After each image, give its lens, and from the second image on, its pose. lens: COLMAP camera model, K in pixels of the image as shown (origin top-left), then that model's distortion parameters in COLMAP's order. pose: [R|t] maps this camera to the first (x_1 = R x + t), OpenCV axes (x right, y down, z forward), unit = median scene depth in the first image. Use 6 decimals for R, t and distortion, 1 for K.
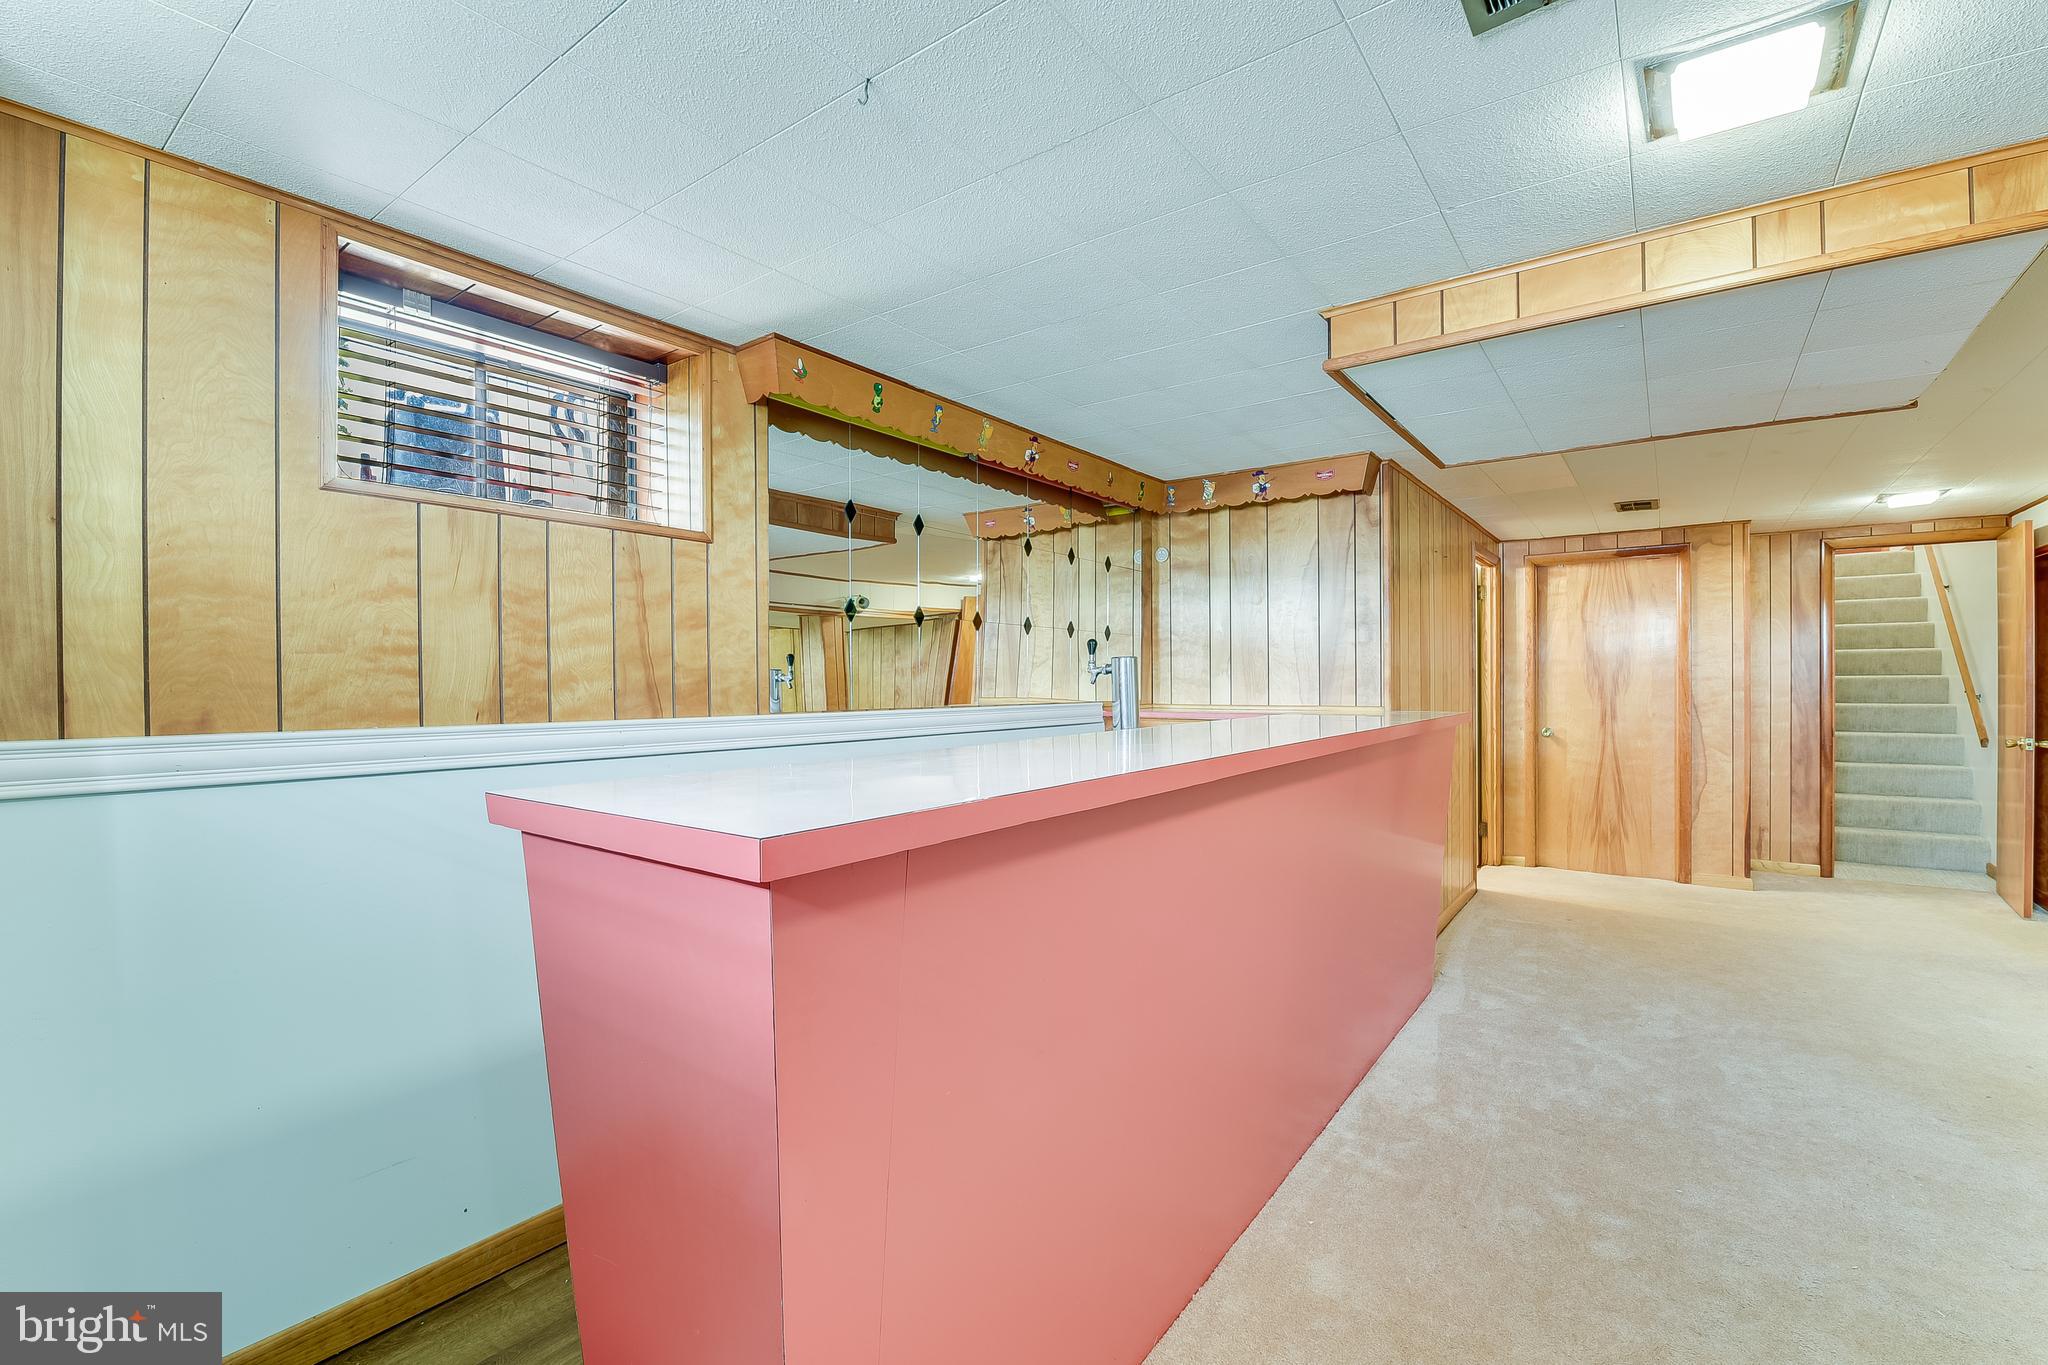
lens RADIAL K [[894.4, 0, 1028.8], [0, 894.4, 686.3], [0, 0, 1]] dist [-0.008580, -0.004099]
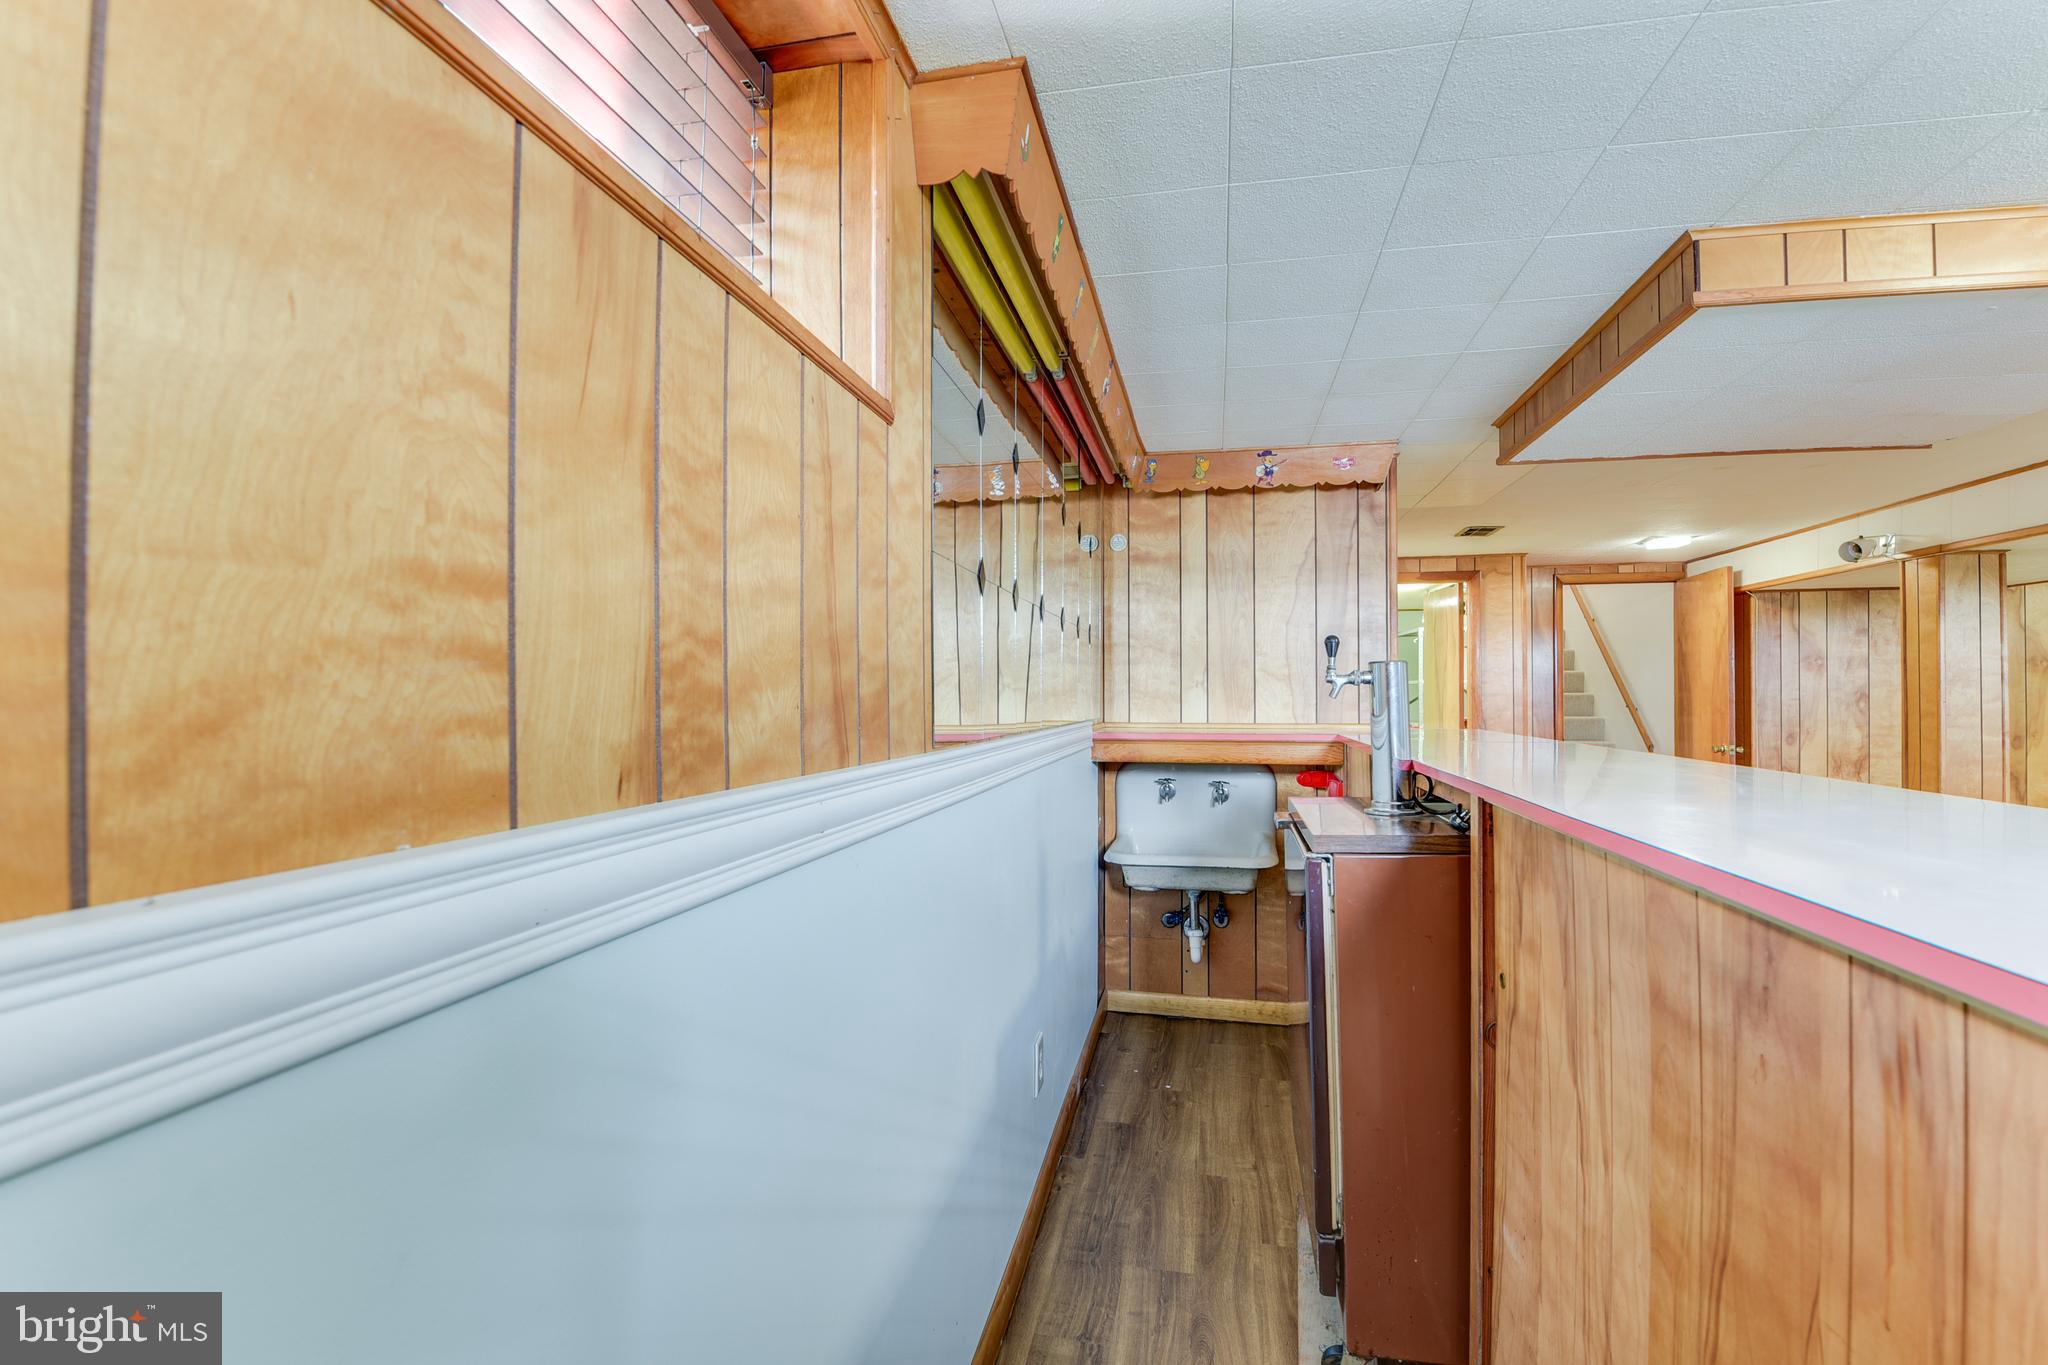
lens RADIAL K [[909.0, 0, 1029.9], [0, 909.0, 684.1], [0, 0, 1]] dist [-0.008944, -0.000684]
pose [[0.910841, 0.009593, 0.412645, -0.308014], [-0.002167, 0.999827, -0.018460, 0.000017], [-0.412751, 0.015920, 0.910705, 0.301047]]
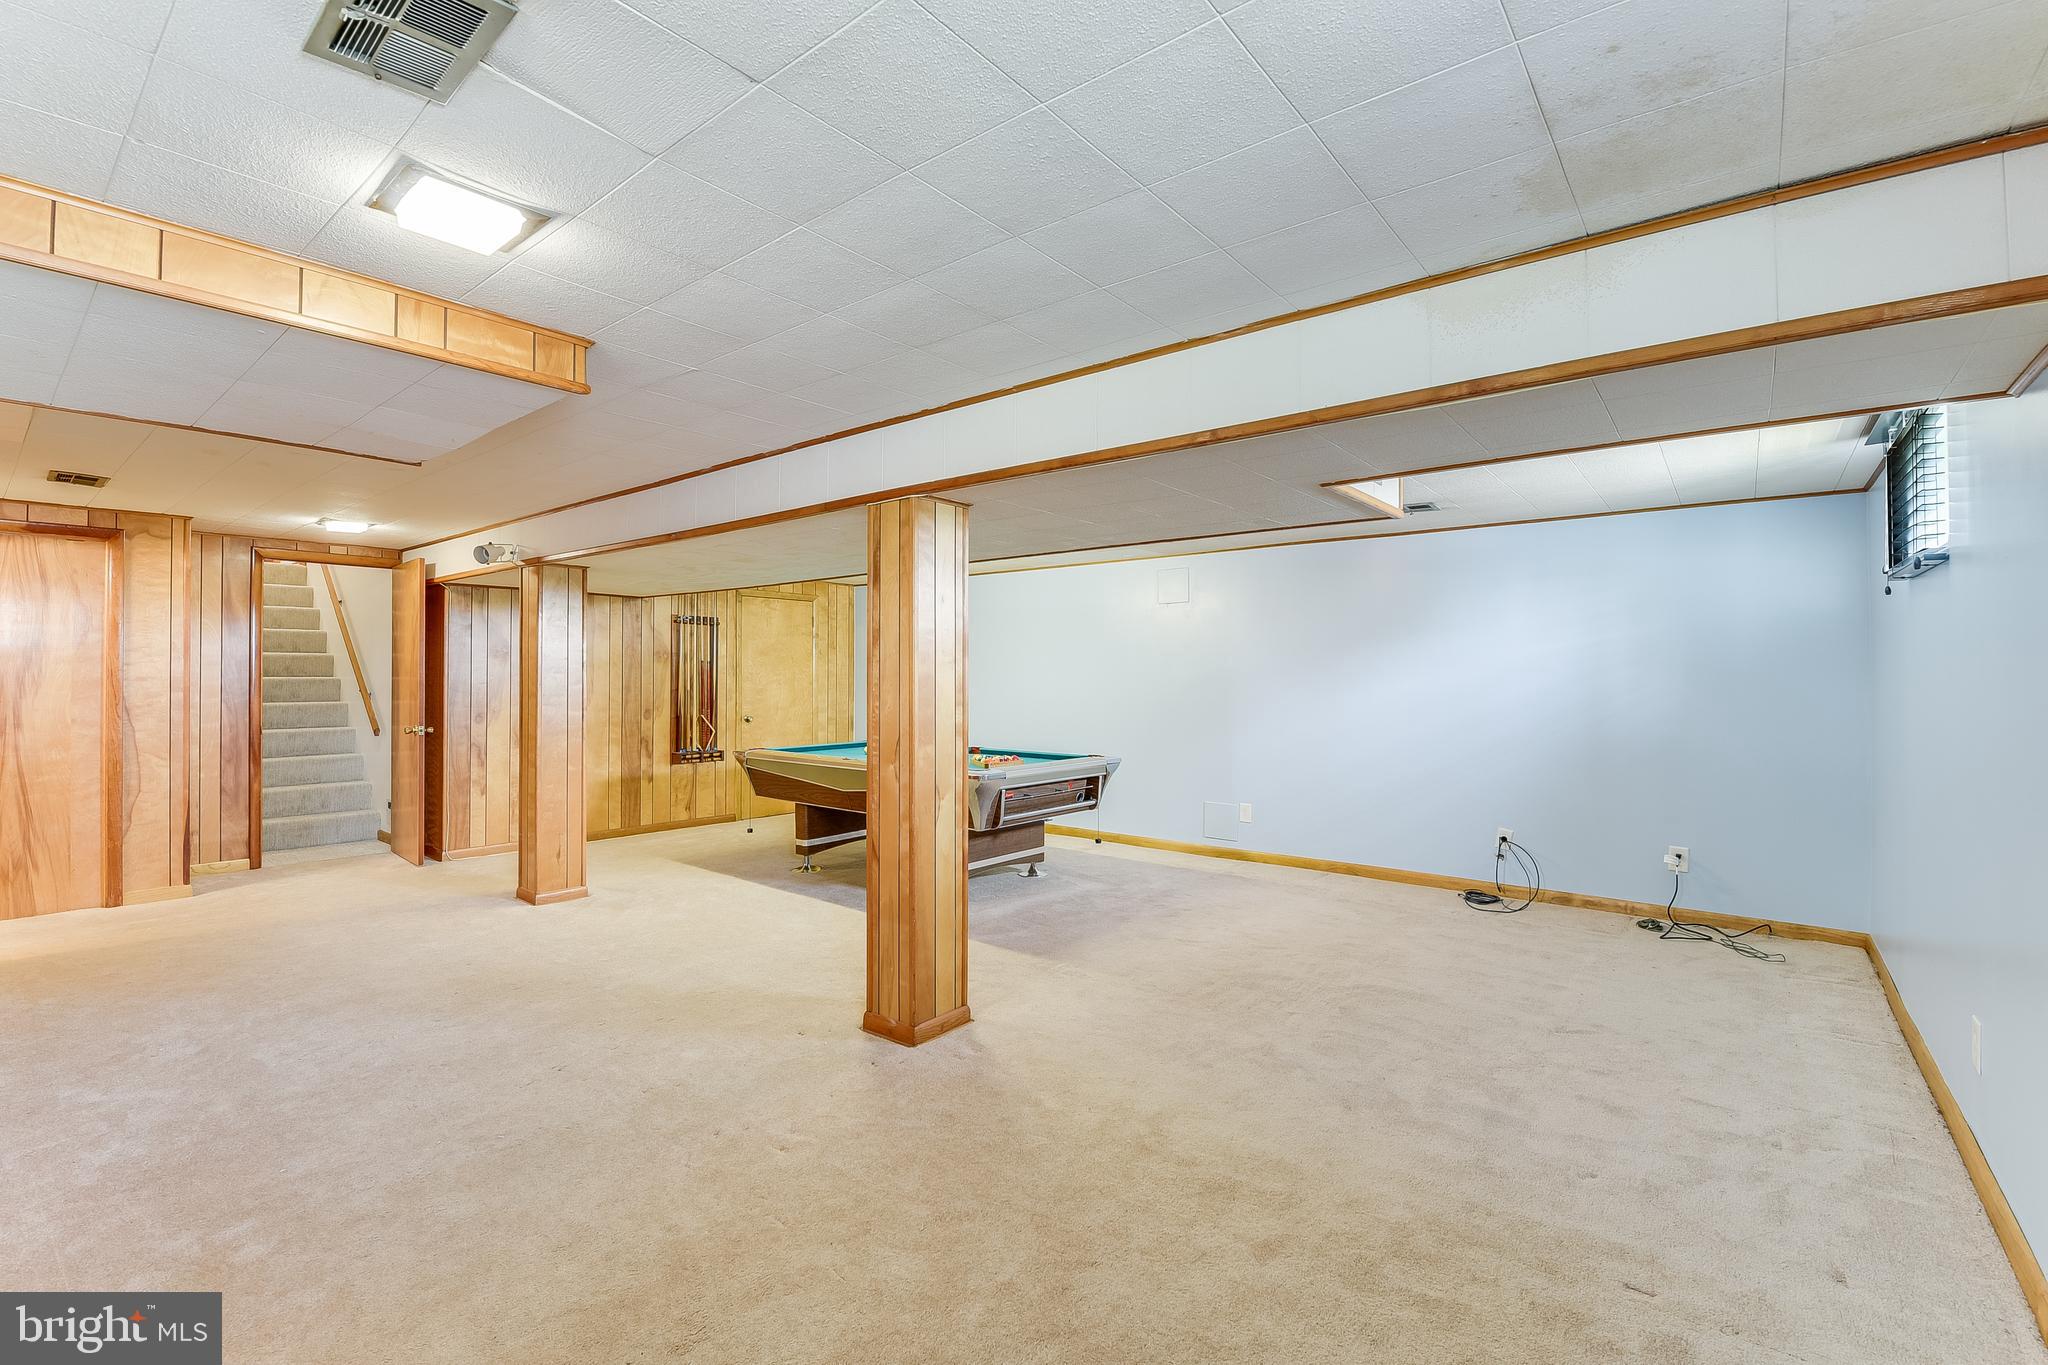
lens RADIAL K [[894.4, 0, 1026.5], [0, 894.4, 668.2], [0, 0, 1]] dist [-0.008580, -0.004099]
pose [[0.060137, 0.015964, 0.998062, -0.138832], [0.005908, 0.999849, -0.016349, 0.000950], [-0.998173, 0.006880, 0.060034, 0.032465]]
